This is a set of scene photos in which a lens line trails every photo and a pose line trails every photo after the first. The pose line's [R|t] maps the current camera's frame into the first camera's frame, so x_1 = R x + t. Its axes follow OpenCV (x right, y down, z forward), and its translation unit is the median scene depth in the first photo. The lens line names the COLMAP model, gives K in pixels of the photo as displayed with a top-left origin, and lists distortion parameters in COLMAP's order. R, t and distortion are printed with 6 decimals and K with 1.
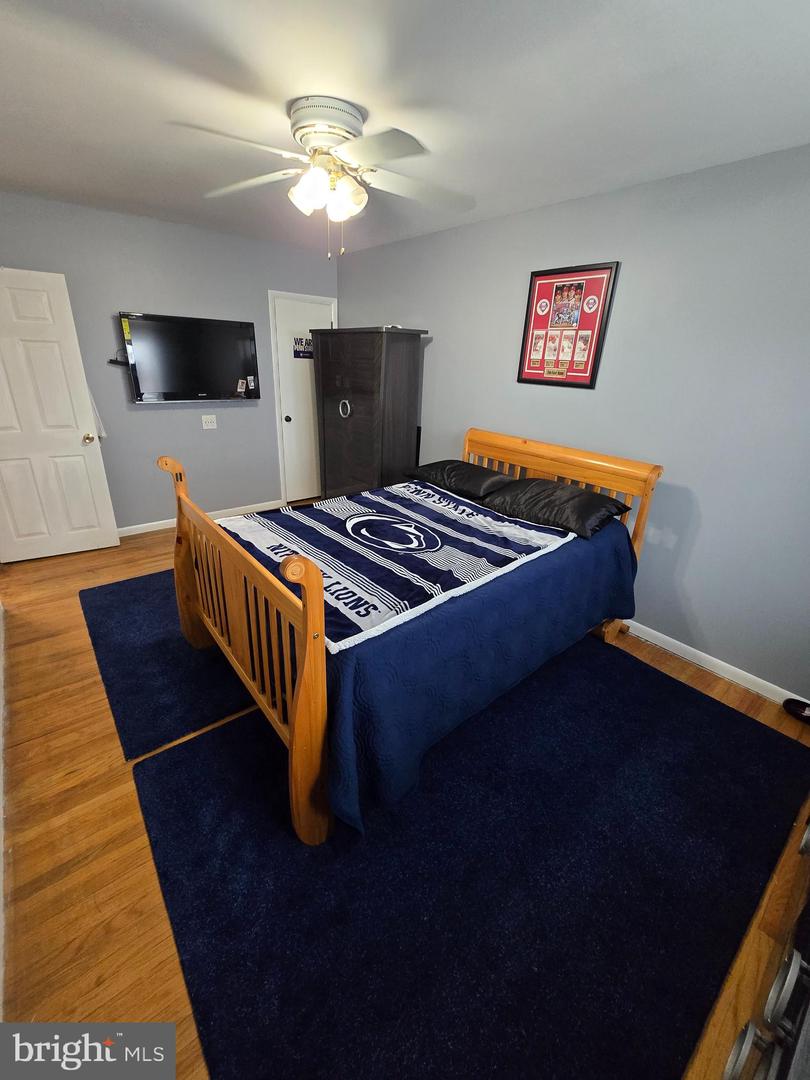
lens RADIAL K [[442.8, 0, 405.8], [0, 442.8, 534.8], [0, 0, 1]] dist [-0.001941, 0.000196]
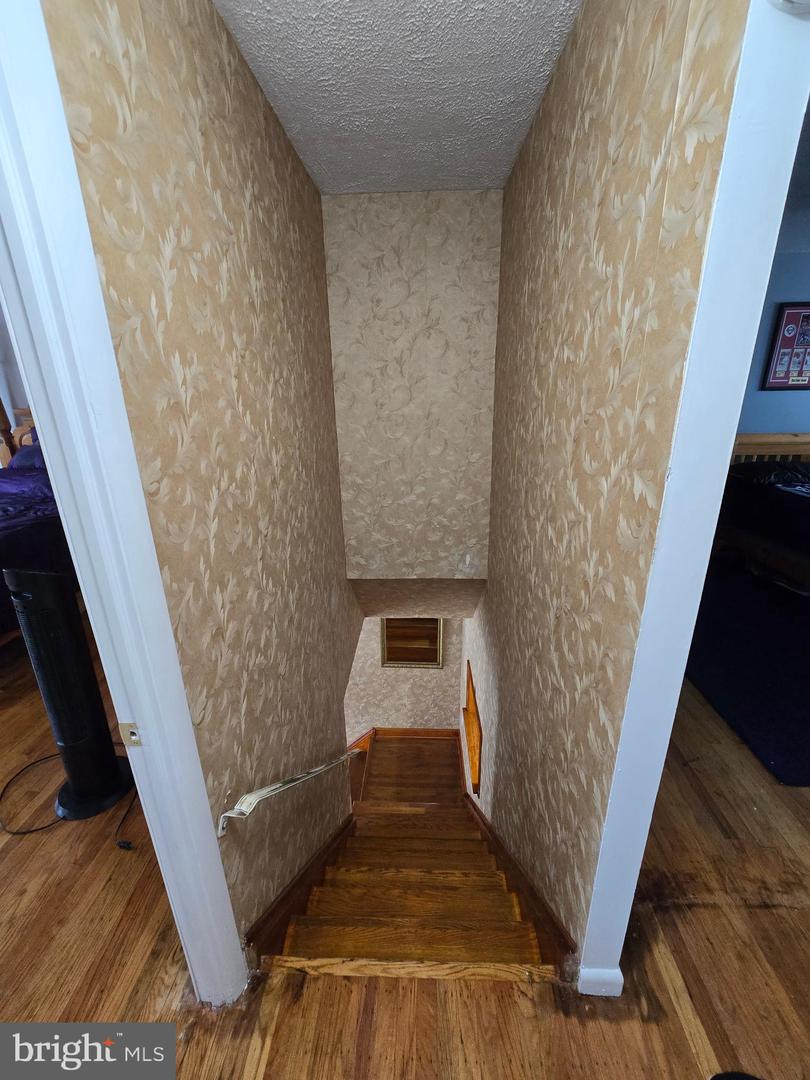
lens RADIAL K [[442.8, 0, 405.8], [0, 442.8, 534.8], [0, 0, 1]] dist [-0.001941, 0.000196]
pose [[0.670917, -0.300306, 0.678002, -1.513482], [0.326919, 0.940460, 0.093053, -0.453155], [-0.665578, 0.159221, 0.729146, 0.924777]]
